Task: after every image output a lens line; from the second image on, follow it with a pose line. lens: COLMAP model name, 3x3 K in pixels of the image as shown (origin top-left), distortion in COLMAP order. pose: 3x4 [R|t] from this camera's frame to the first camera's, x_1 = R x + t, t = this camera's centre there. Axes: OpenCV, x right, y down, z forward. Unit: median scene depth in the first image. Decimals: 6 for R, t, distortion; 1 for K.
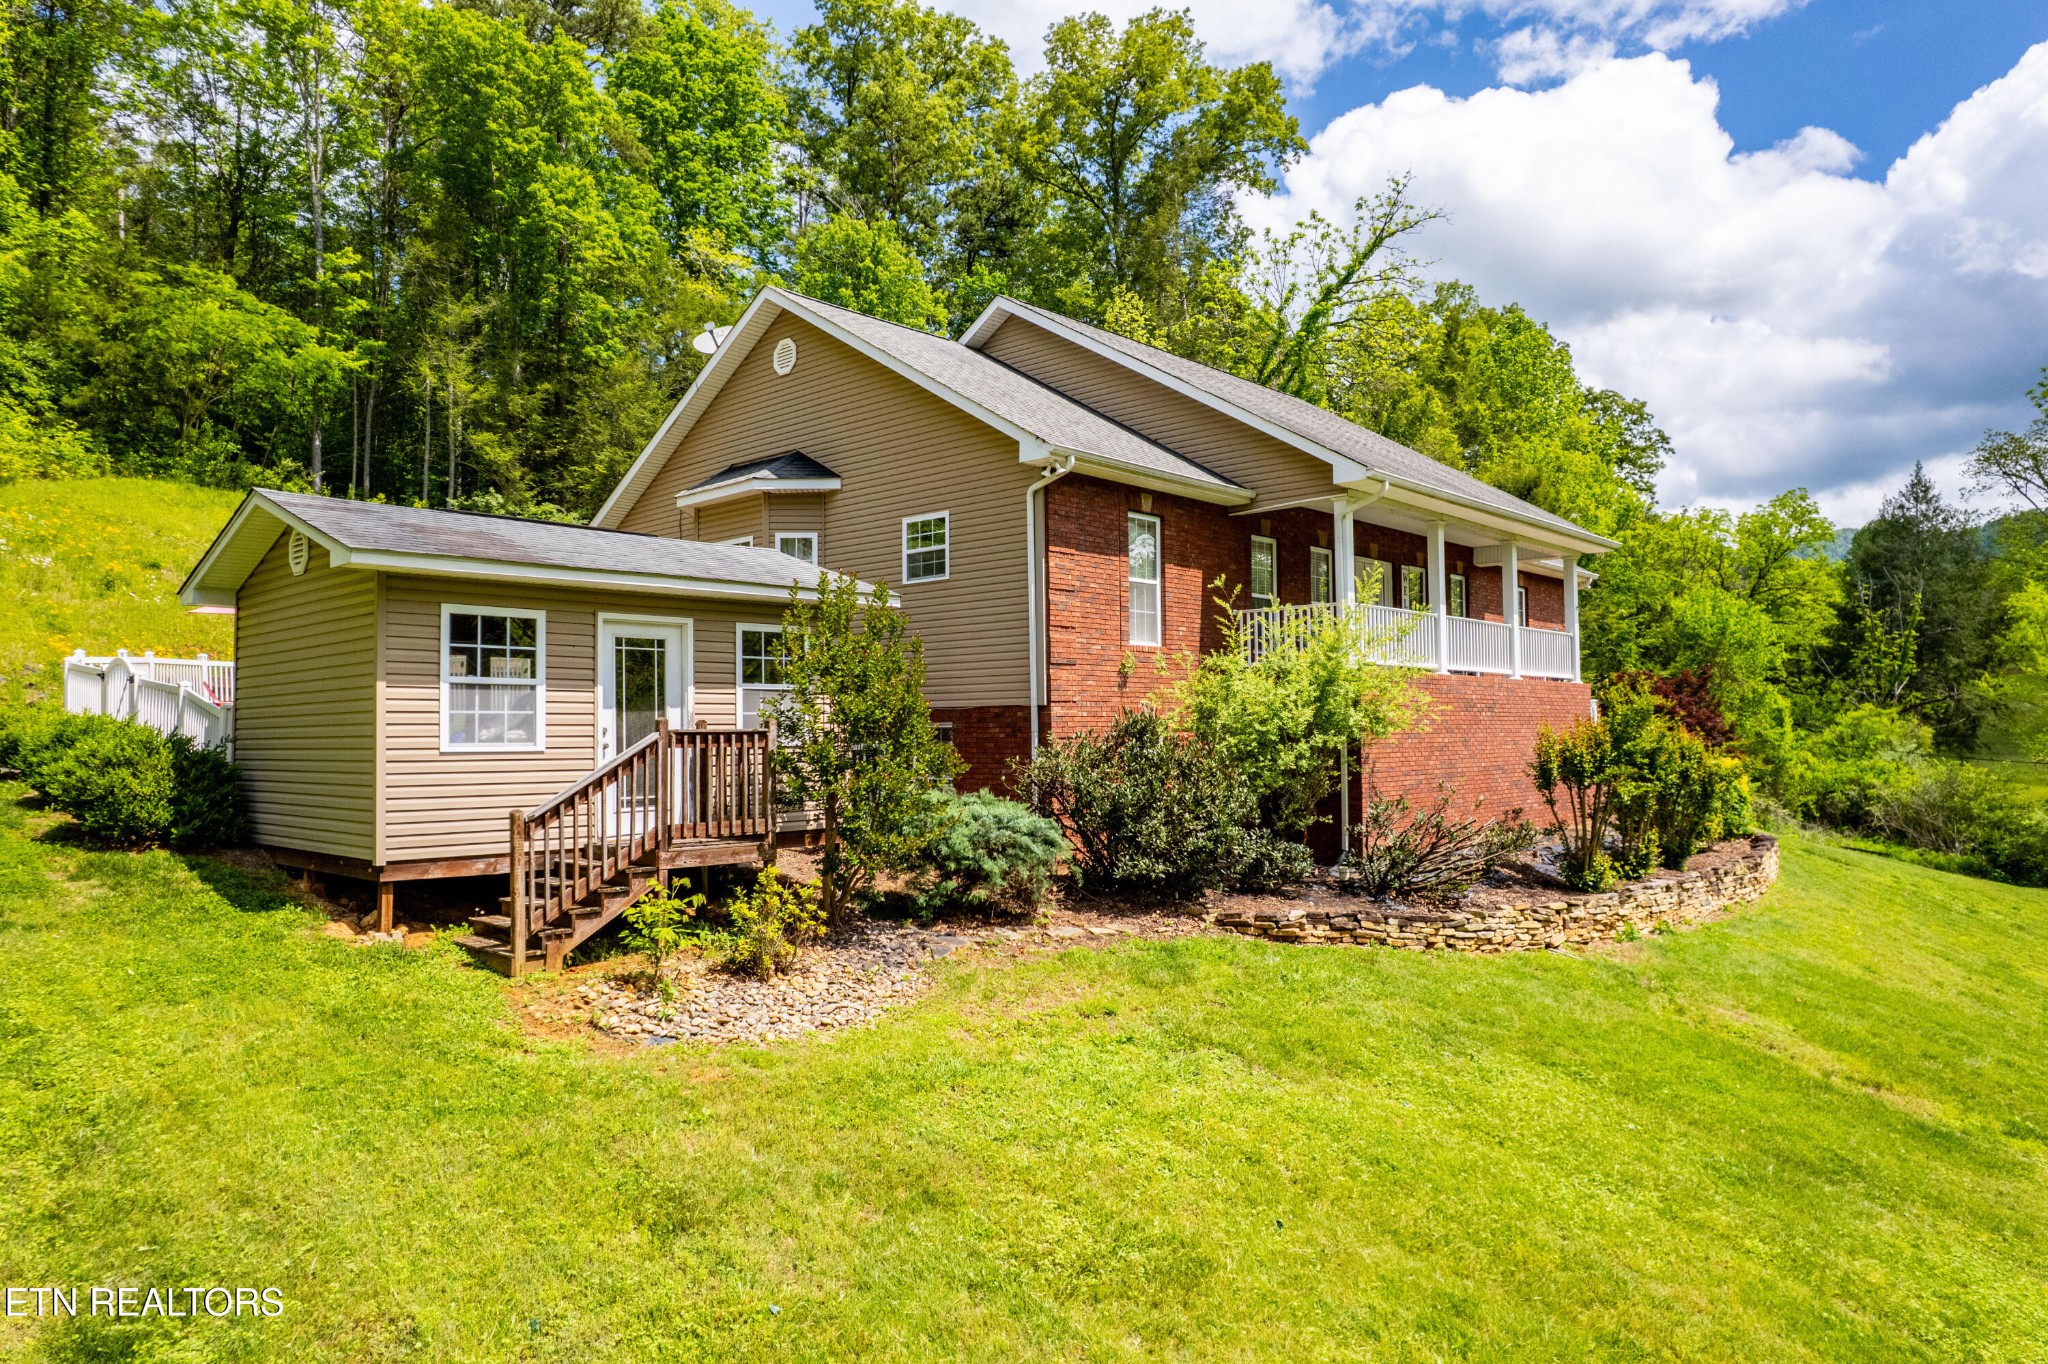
lens RADIAL K [[1316.9, 0, 1019.7], [0, 1316.9, 701.7], [0, 0, 1]] dist [-0.073209, 0.058730]
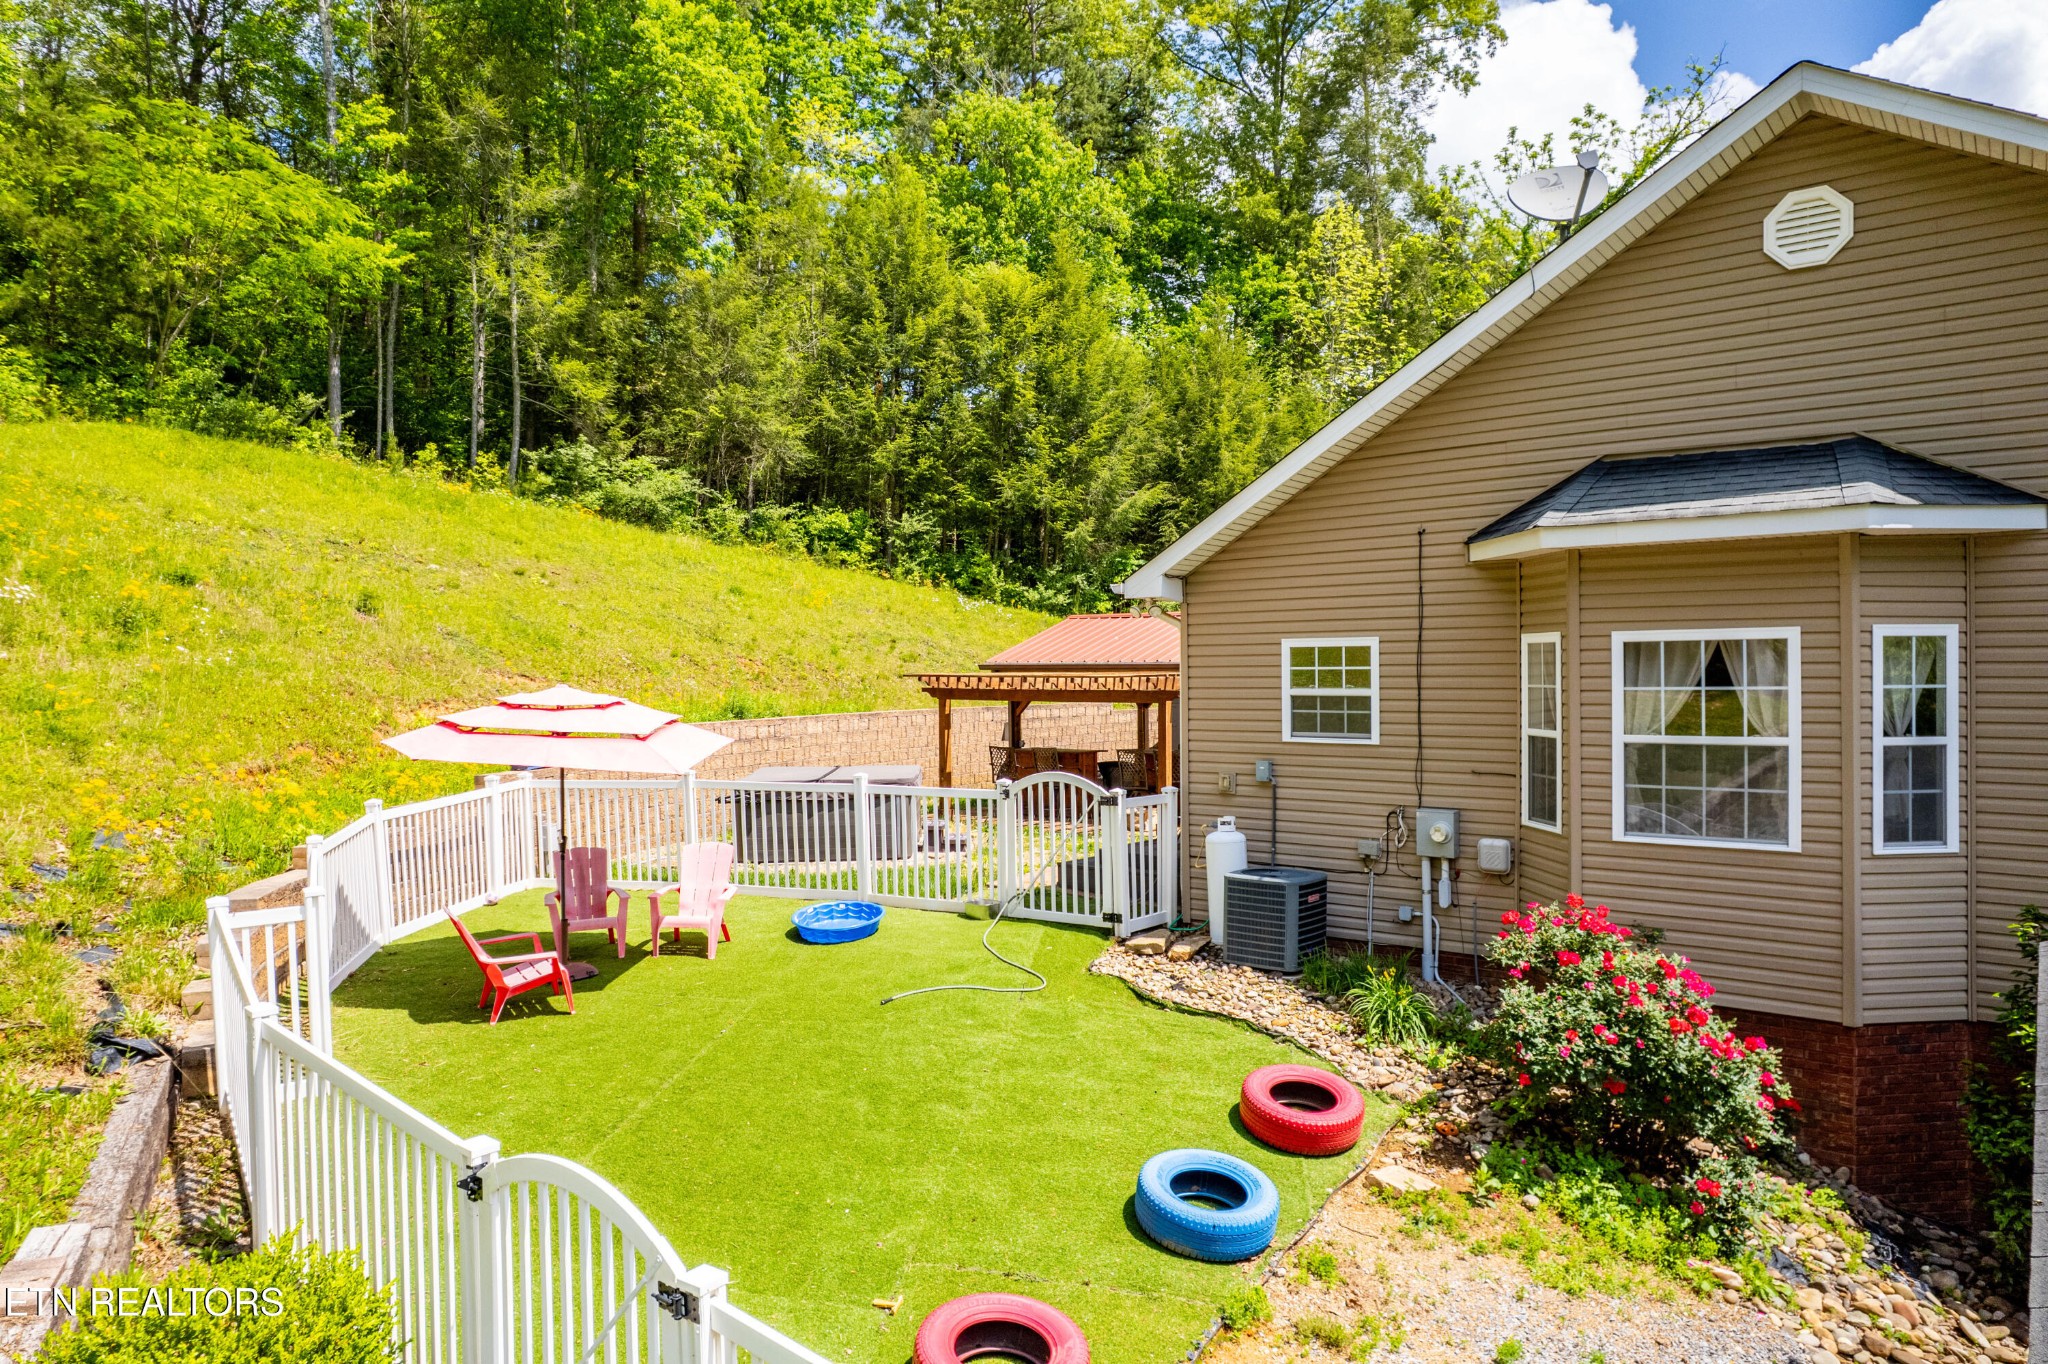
lens RADIAL K [[1316.9, 0, 1021.6], [0, 1316.9, 683.2], [0, 0, 1]] dist [-0.073209, 0.058730]
pose [[0.997260, -0.001165, 0.073971, -0.212968], [-0.001404, 0.999398, 0.034669, -0.050931], [-0.073966, -0.034678, 0.996658, 0.242218]]
